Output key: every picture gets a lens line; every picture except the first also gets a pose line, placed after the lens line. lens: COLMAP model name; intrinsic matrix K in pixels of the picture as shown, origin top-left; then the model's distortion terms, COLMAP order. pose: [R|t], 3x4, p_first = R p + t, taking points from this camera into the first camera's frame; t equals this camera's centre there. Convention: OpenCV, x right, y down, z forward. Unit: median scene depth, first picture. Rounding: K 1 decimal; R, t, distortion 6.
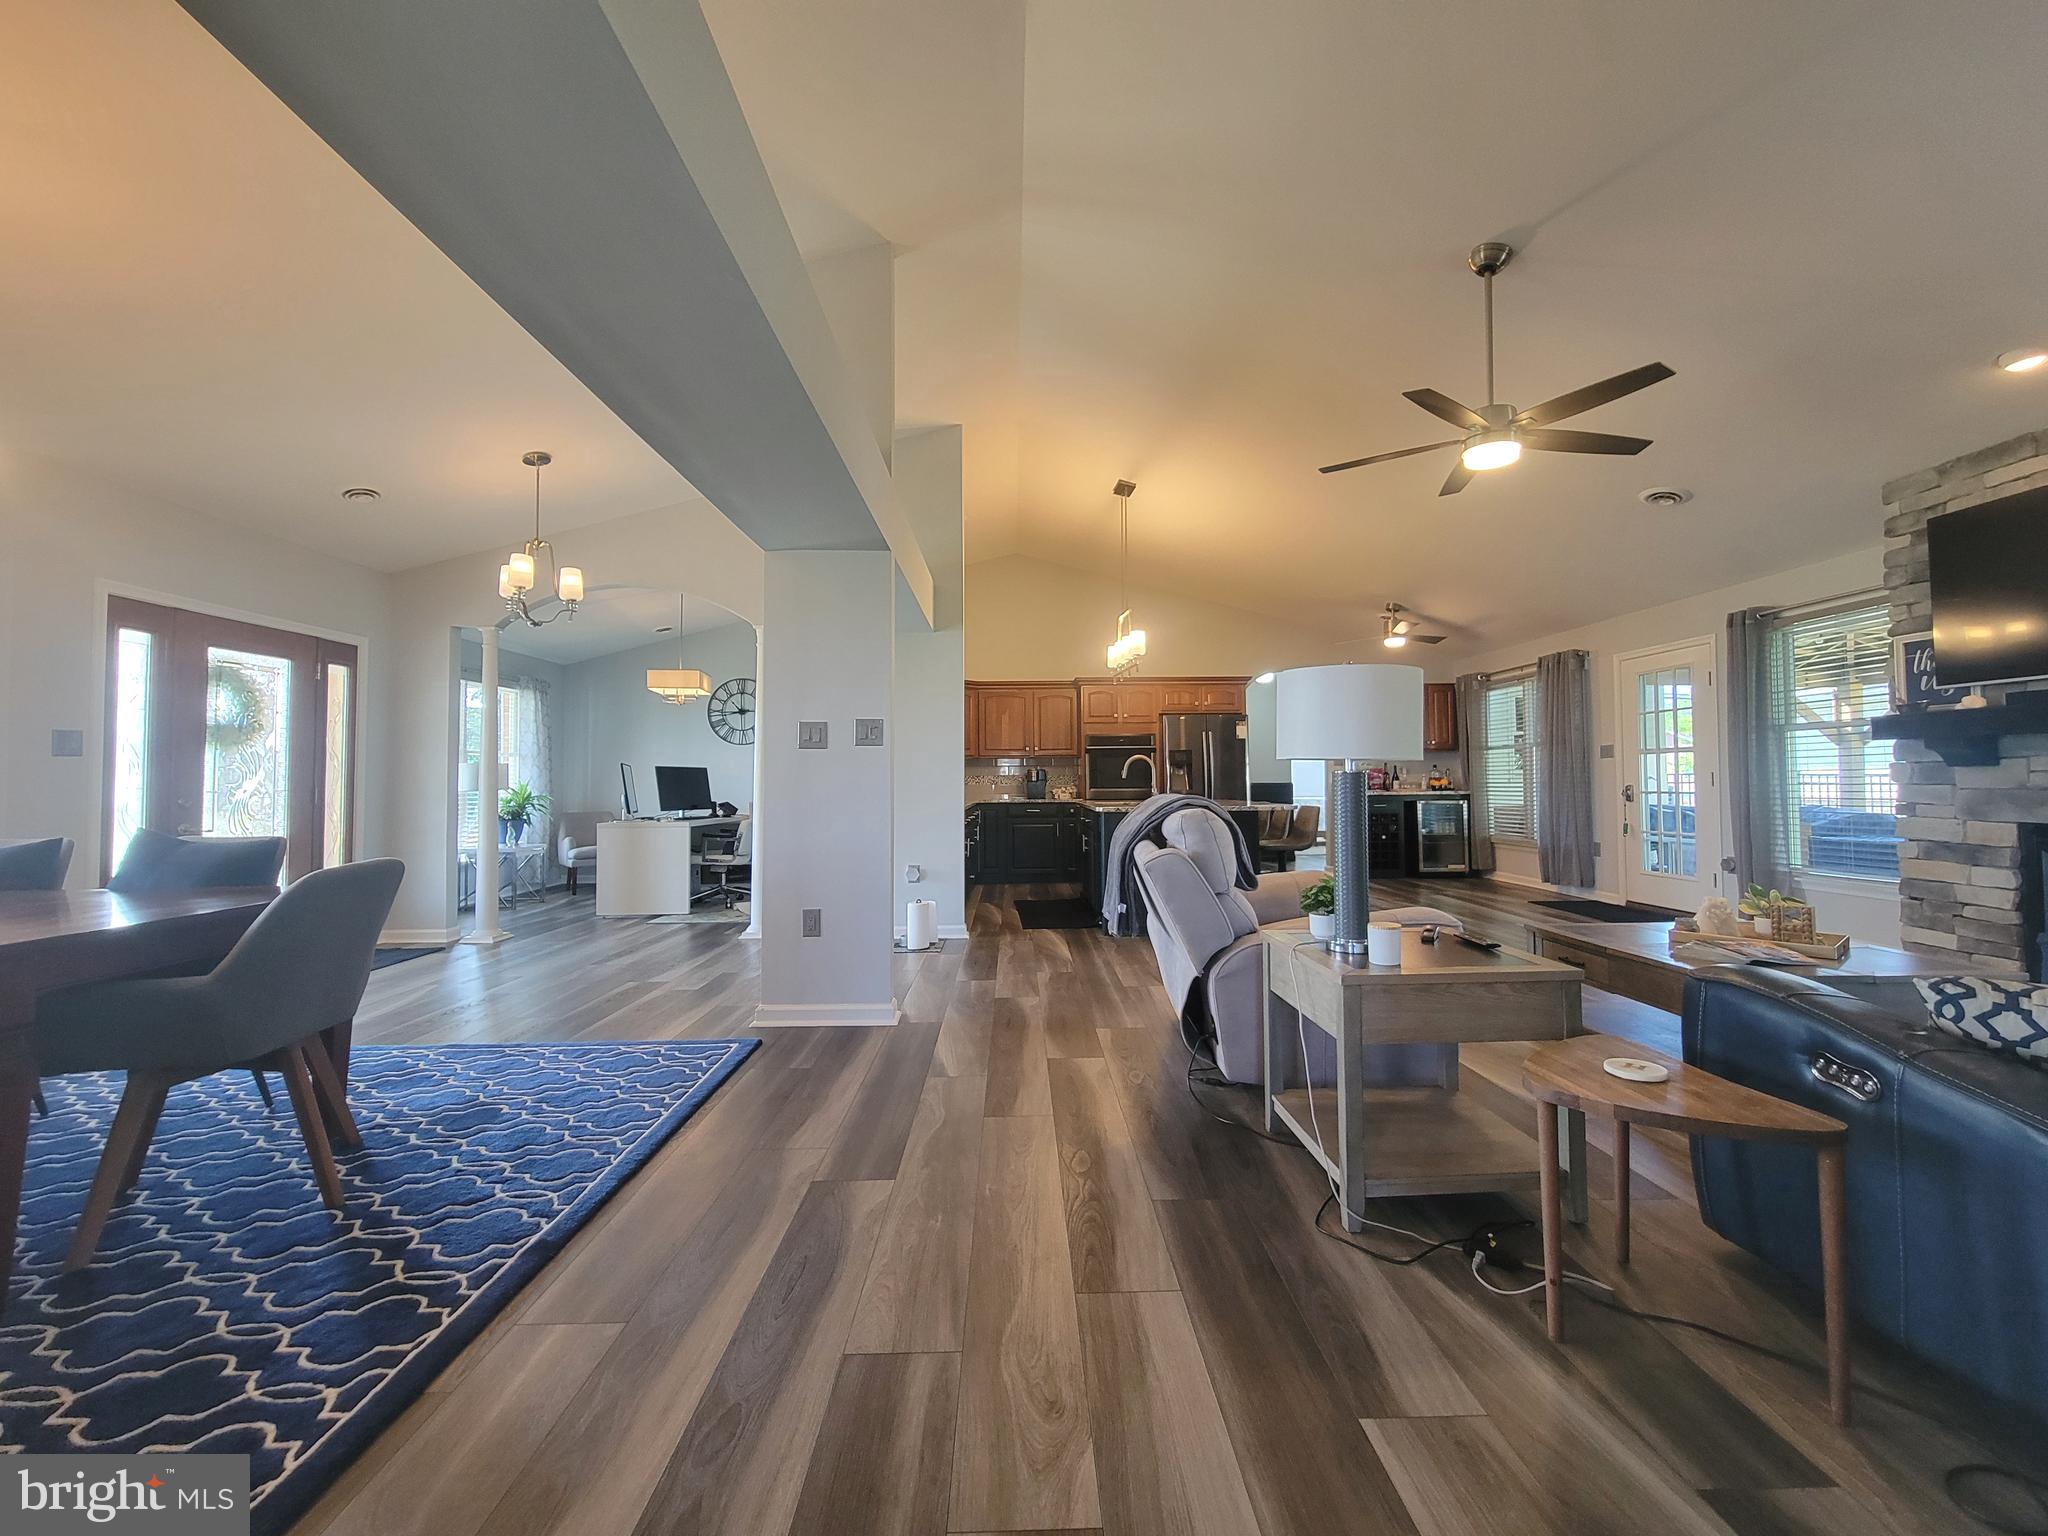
lens RADIAL K [[837.3, 0, 1037.4], [0, 837.3, 754.9], [0, 0, 1]] dist [-0.001108, 0.000160]
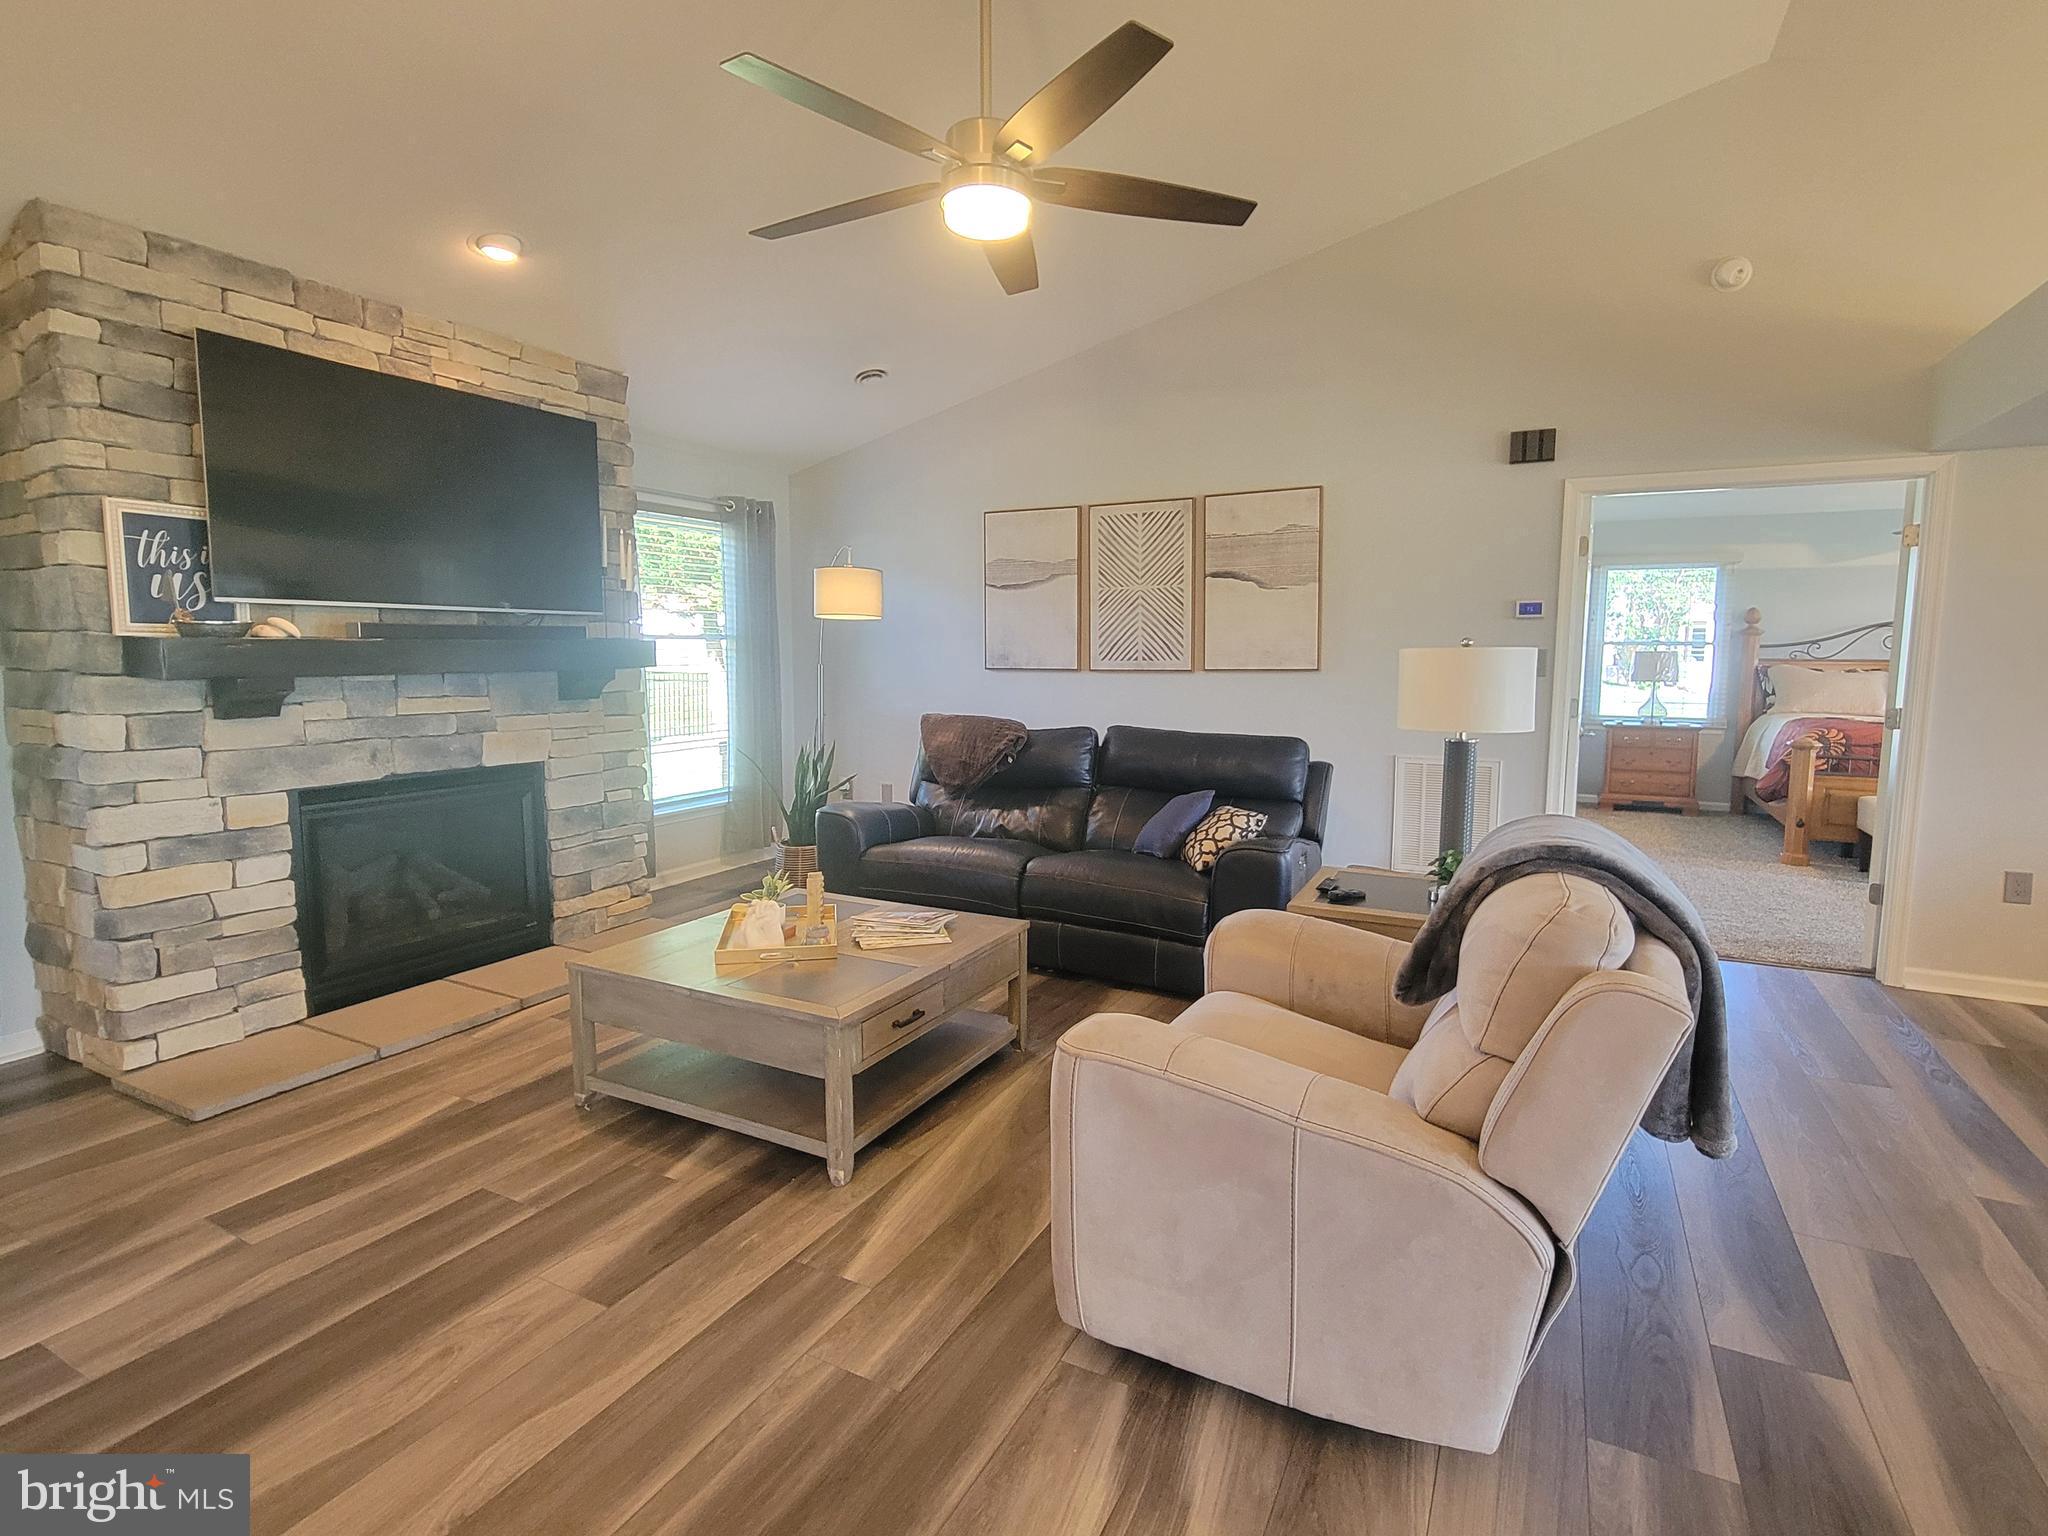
lens RADIAL K [[1002.1, 0, 1043.6], [0, 1002.1, 750.3], [0, 0, 1]] dist [-0.002538, 0.000359]
pose [[-0.878264, -0.048961, 0.475664, 0.061536], [-0.016392, 0.997242, 0.072382, -0.013820], [-0.477896, 0.055774, -0.876644, 0.637998]]
